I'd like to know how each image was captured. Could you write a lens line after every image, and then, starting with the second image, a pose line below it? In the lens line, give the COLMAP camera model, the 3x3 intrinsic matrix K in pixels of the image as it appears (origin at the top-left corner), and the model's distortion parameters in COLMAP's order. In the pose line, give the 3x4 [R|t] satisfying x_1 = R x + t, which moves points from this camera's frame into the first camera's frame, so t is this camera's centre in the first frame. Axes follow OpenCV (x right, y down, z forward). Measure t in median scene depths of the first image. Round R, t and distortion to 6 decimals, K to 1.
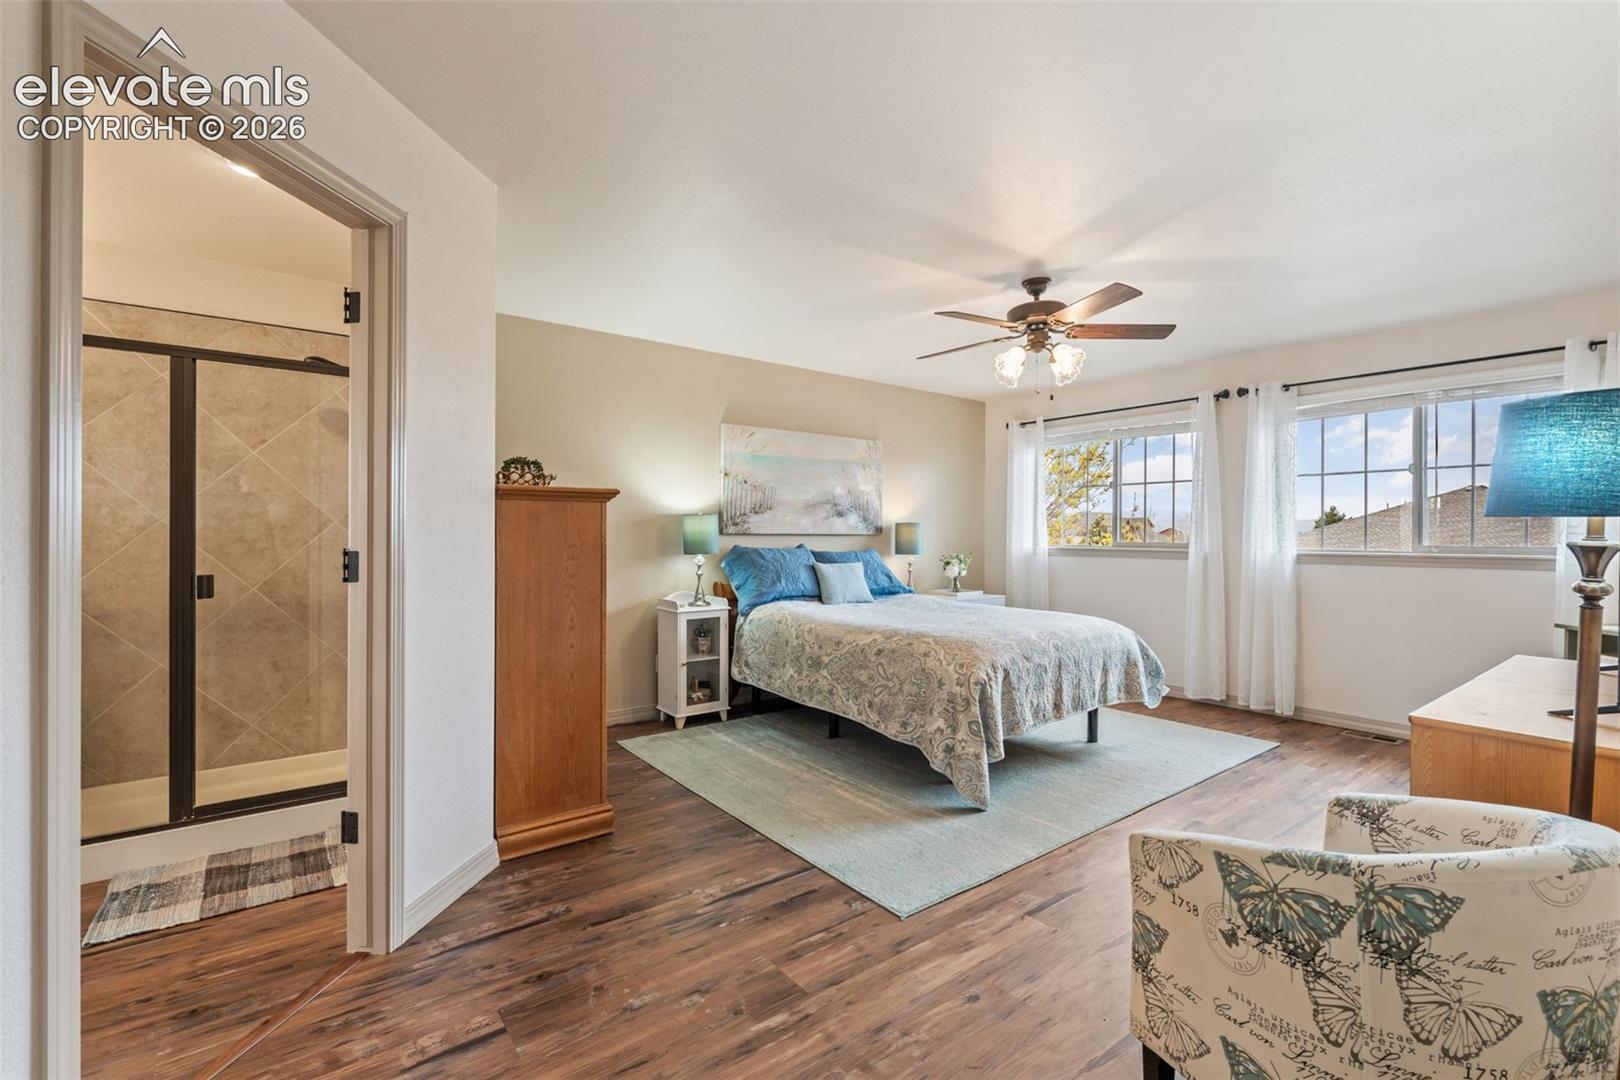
lens RADIAL K [[711.5, 0, 801.4], [0, 711.5, 541.5], [0, 0, 1]] dist [-0.003485, -0.000642]
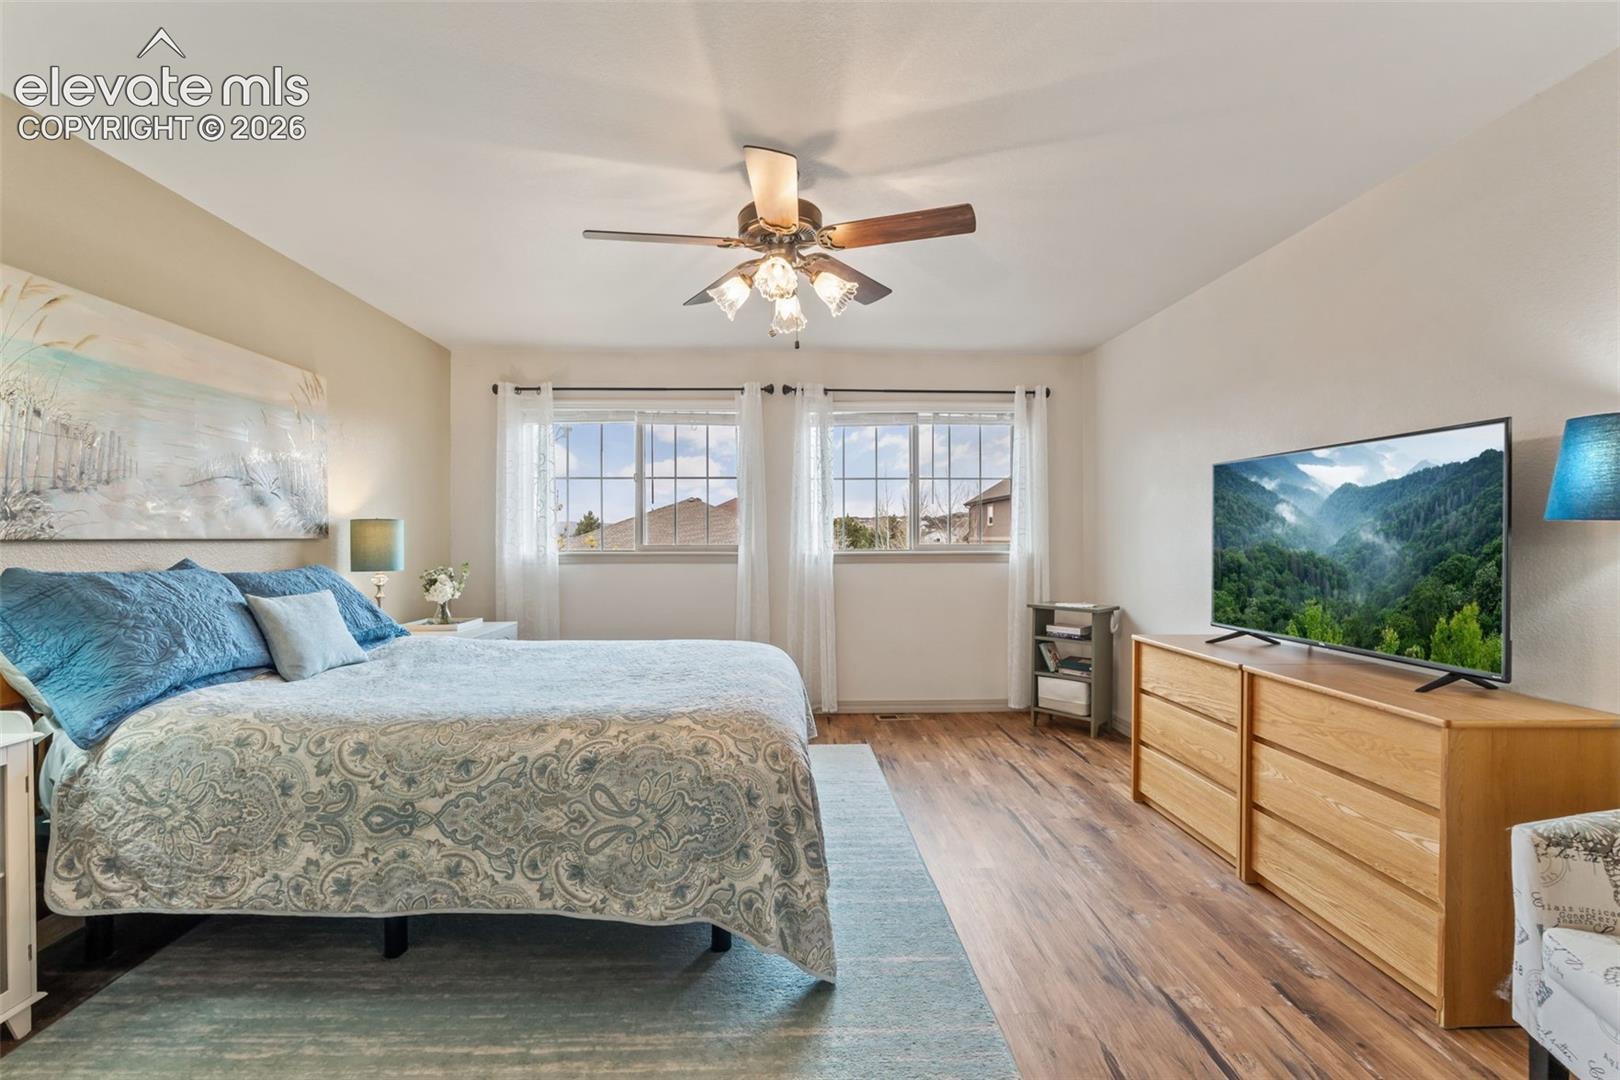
lens RADIAL K [[711.5, 0, 803.6], [0, 711.5, 543.2], [0, 0, 1]] dist [-0.003485, -0.000642]
pose [[0.574604, -0.012788, 0.818331, -0.196177], [0.013285, 0.999892, 0.006296, -0.006699], [-0.818323, 0.007254, 0.574712, 0.500368]]
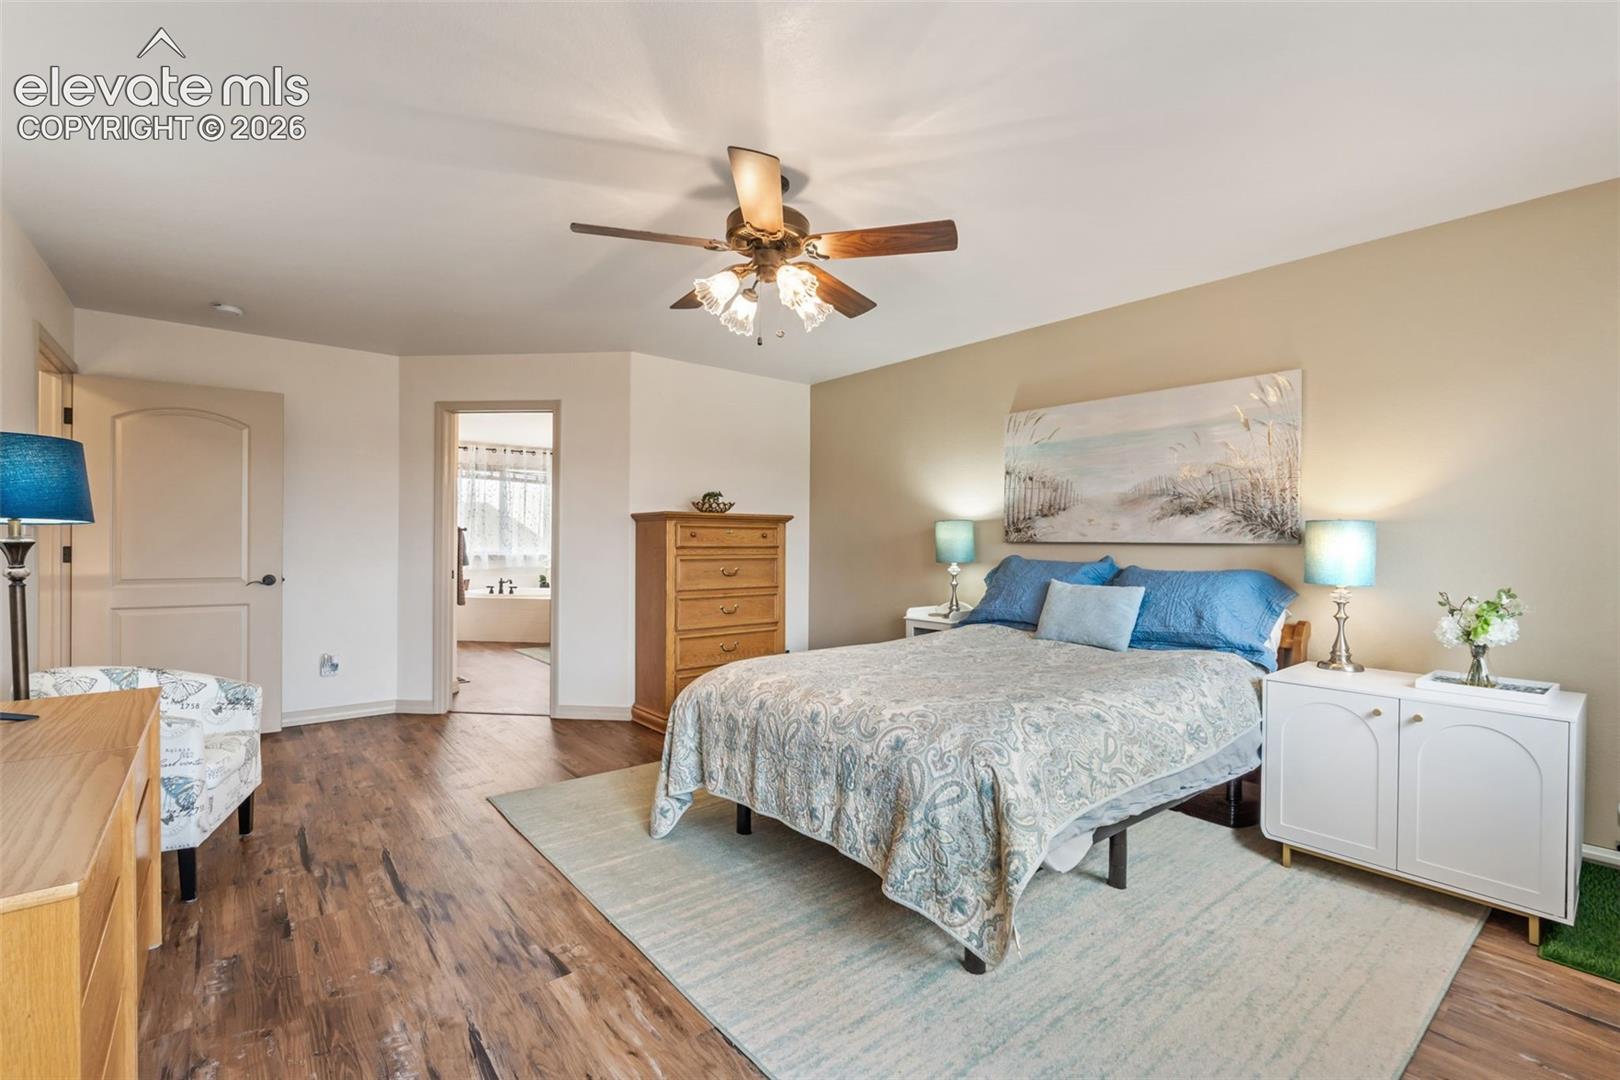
lens RADIAL K [[711.5, 0, 801.3], [0, 711.5, 537.1], [0, 0, 1]] dist [-0.003485, -0.000642]
pose [[0.031828, -0.008568, -0.999457, 0.901163], [-0.017554, 0.999804, -0.009130, -0.005242], [0.999339, 0.017835, 0.031671, 0.874799]]
